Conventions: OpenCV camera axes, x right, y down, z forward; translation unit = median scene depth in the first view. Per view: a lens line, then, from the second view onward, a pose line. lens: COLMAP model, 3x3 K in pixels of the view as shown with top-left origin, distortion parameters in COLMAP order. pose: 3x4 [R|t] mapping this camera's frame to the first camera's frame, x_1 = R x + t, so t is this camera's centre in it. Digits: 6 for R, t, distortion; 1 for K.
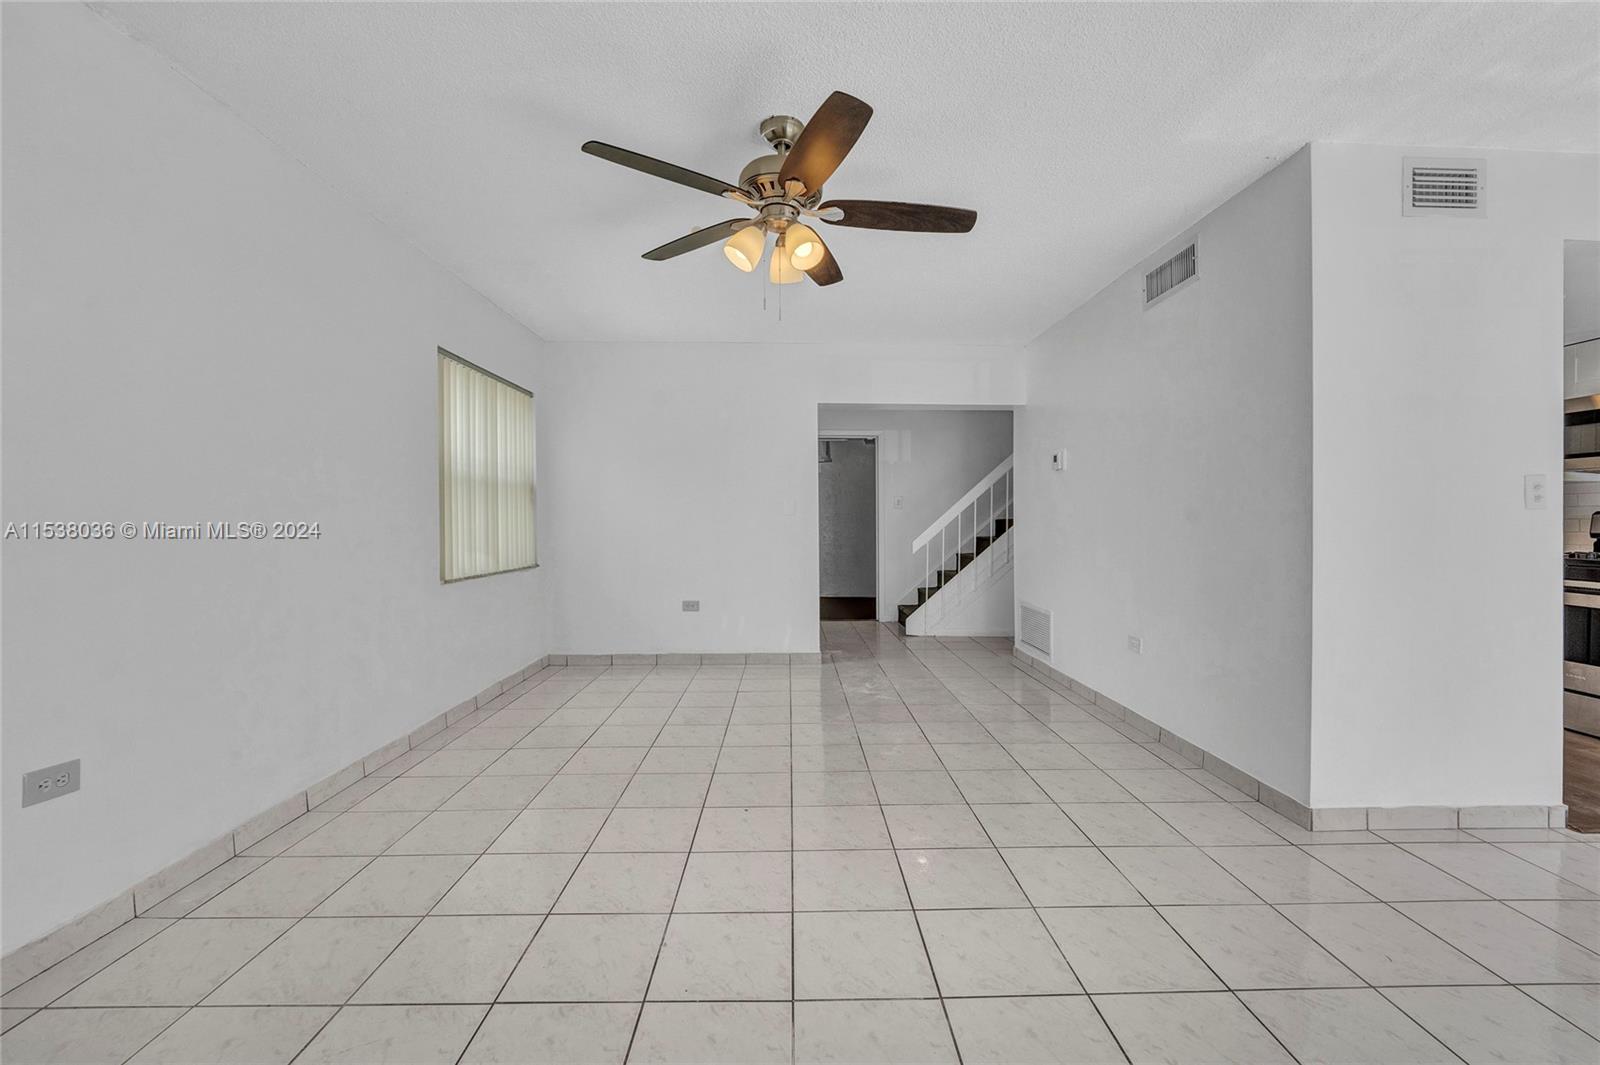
lens RADIAL K [[659.0, 0, 796.4], [0, 659.0, 528.4], [0, 0, 1]] dist [0.001380, -0.007017]
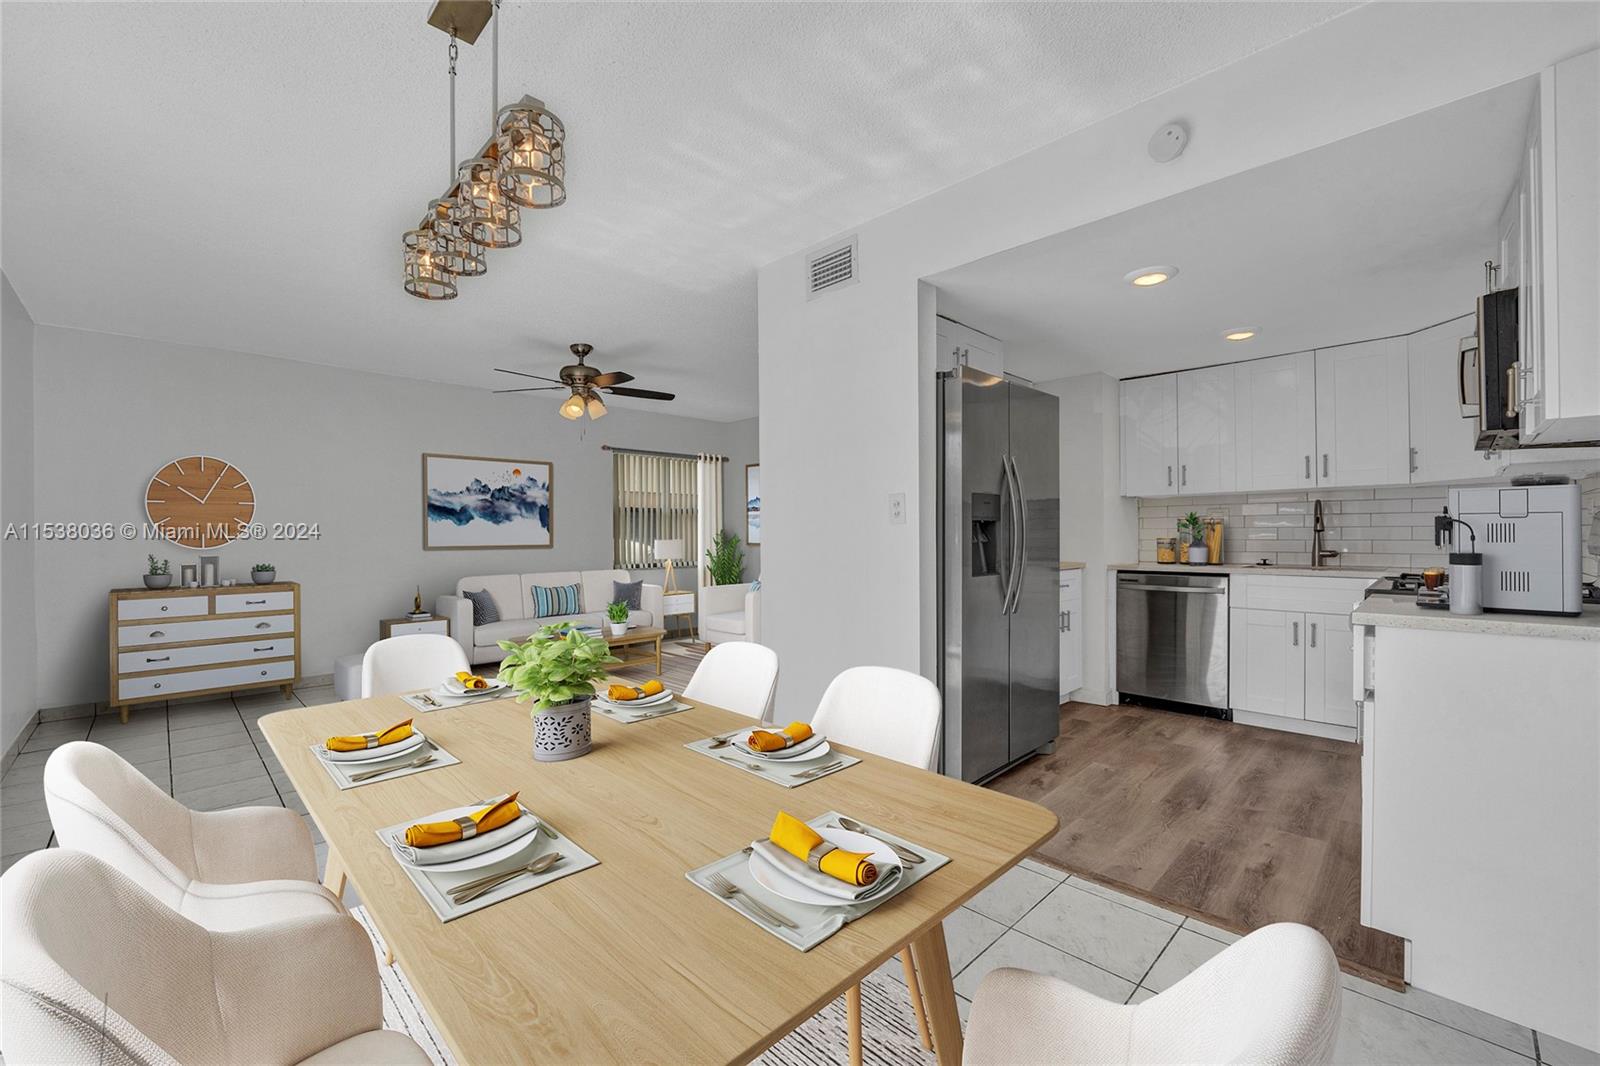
lens RADIAL K [[655.1, 0, 811.3], [0, 655.1, 544.2], [0, 0, 1]] dist [-0.001394, -0.007707]
pose [[0.695352, 0.001746, -0.718667, 1.472321], [-0.001187, 0.999998, 0.001280, 0.003216], [0.718669, -0.000037, 0.695353, 0.082794]]
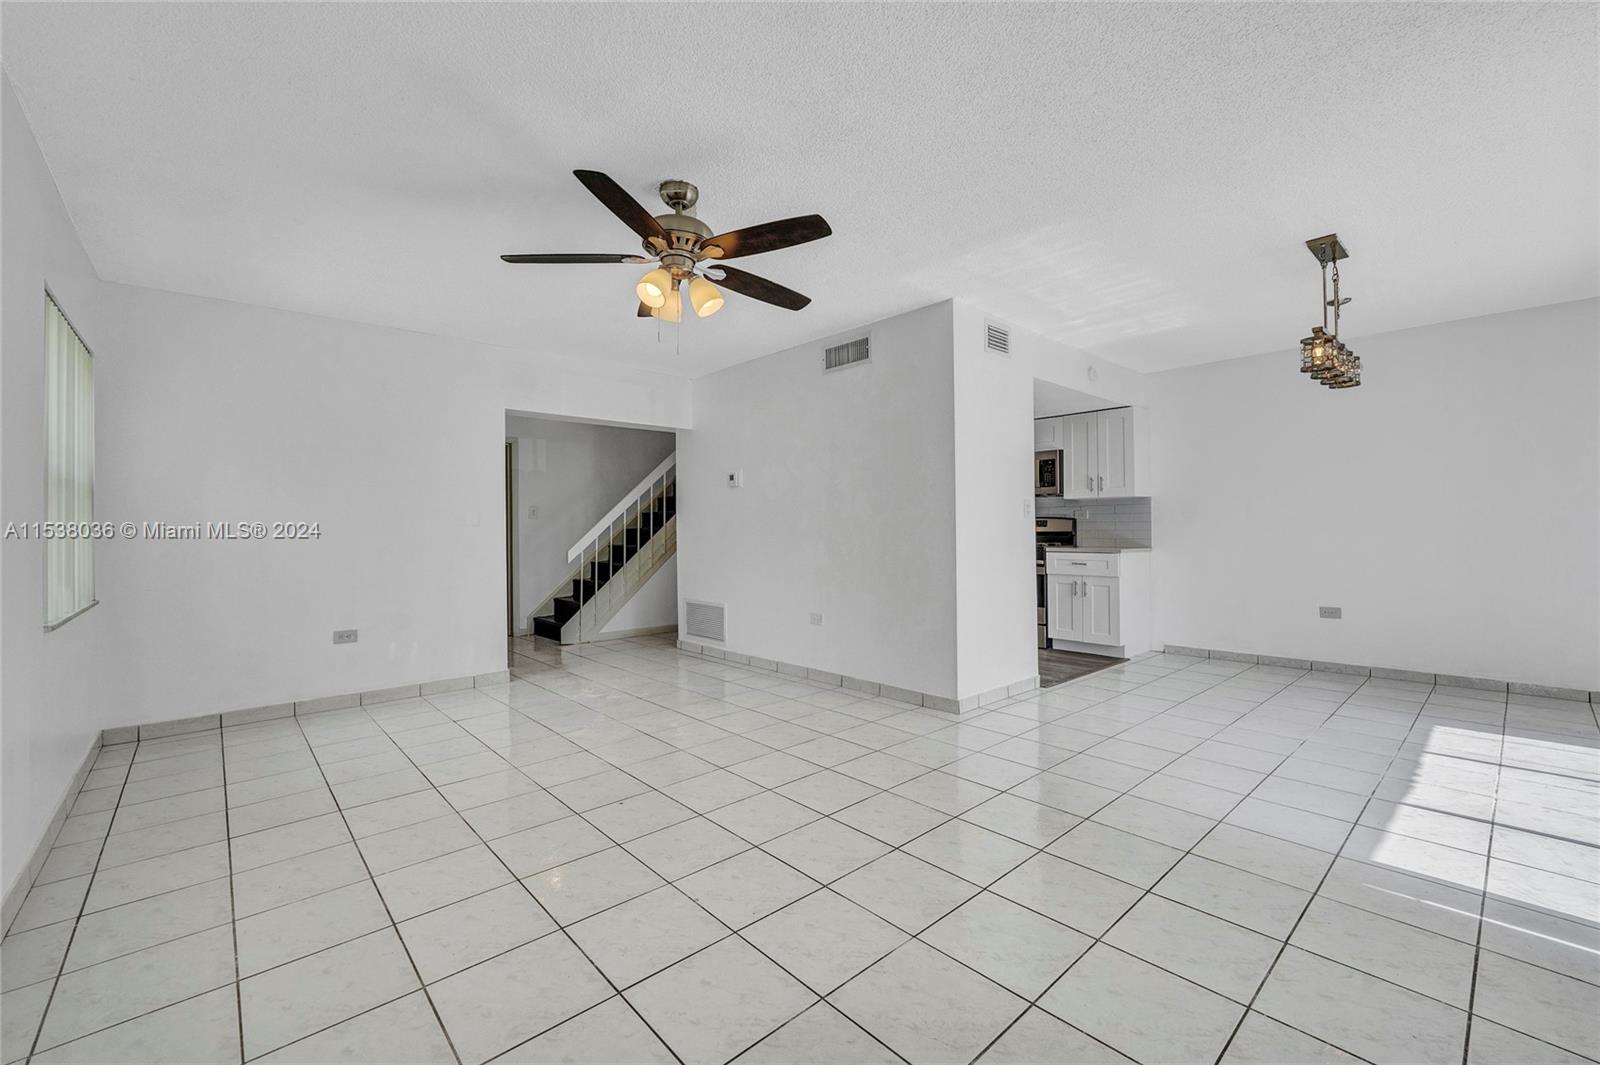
lens RADIAL K [[659.0, 0, 796.4], [0, 659.0, 528.4], [0, 0, 1]] dist [0.001380, -0.007017]
pose [[0.757734, -0.011688, 0.652459, -0.478857], [0.020773, 0.999765, -0.006214, -0.002814], [-0.652233, 0.018262, 0.757798, 0.002031]]
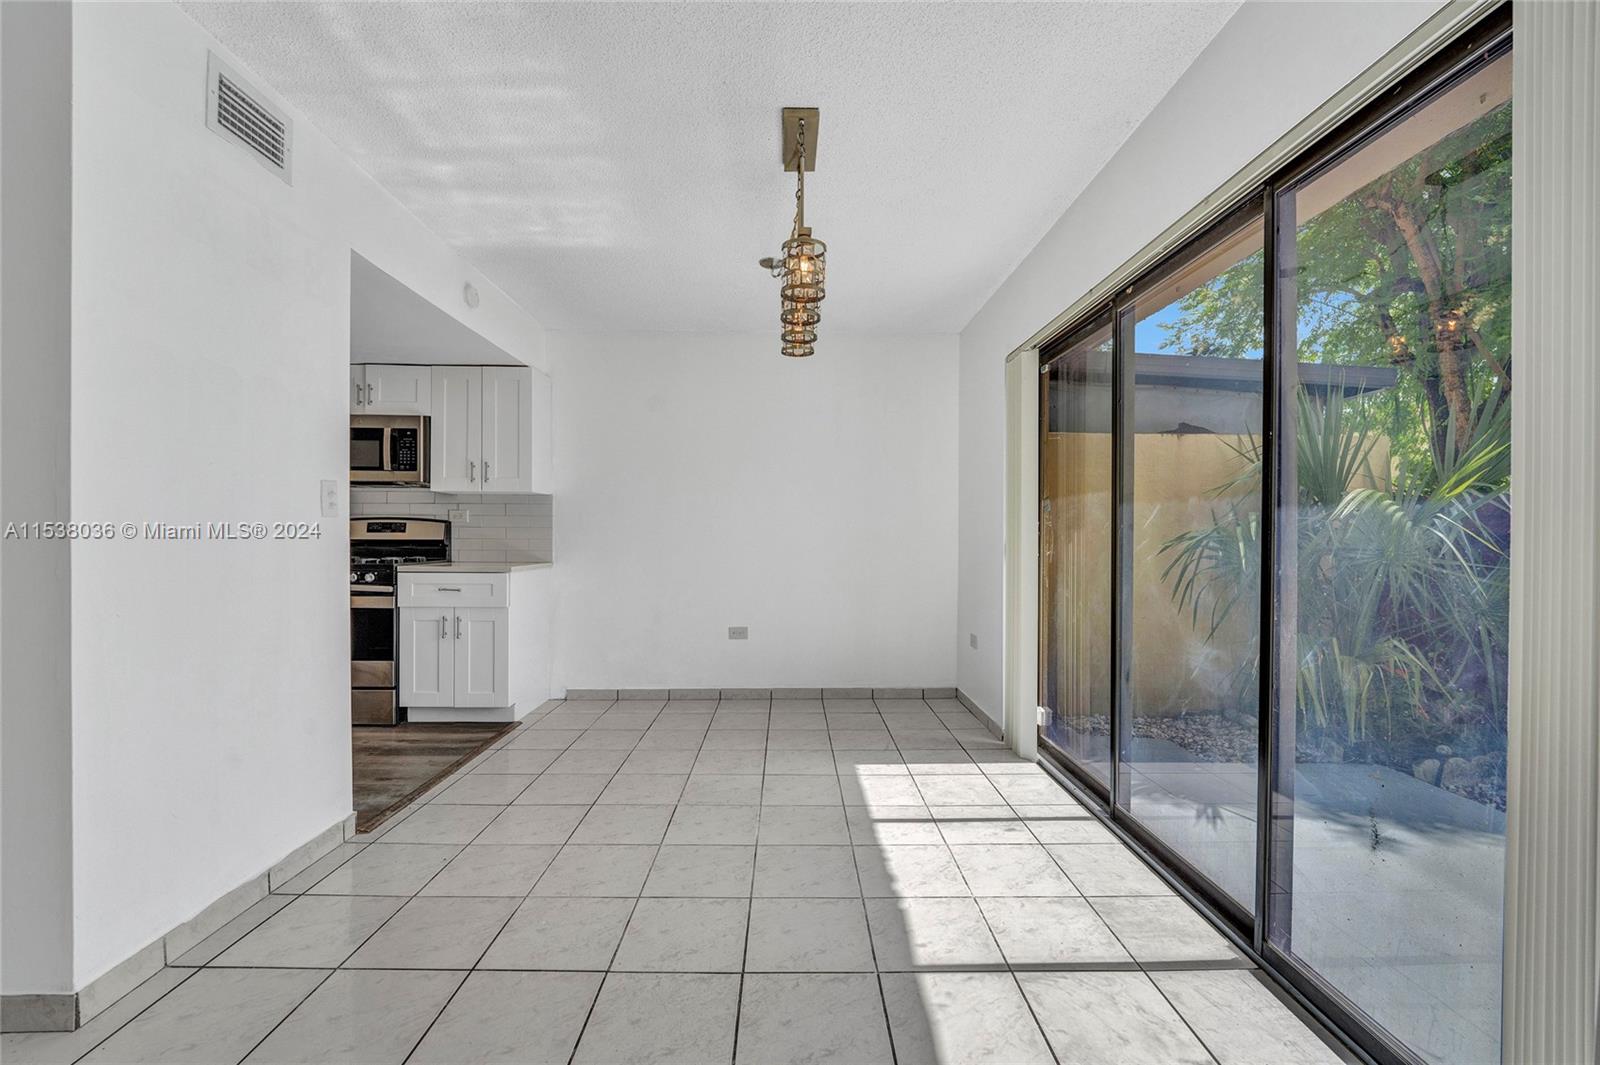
lens RADIAL K [[663.8, 0, 794.9], [0, 663.8, 530.2], [0, 0, 1]] dist [-0.030825, 0.006164]
pose [[0.009169, -0.000029, 0.999958, 0.148260], [0.005911, 0.999983, -0.000025, -0.004588], [-0.999940, 0.005911, 0.009169, 0.250601]]
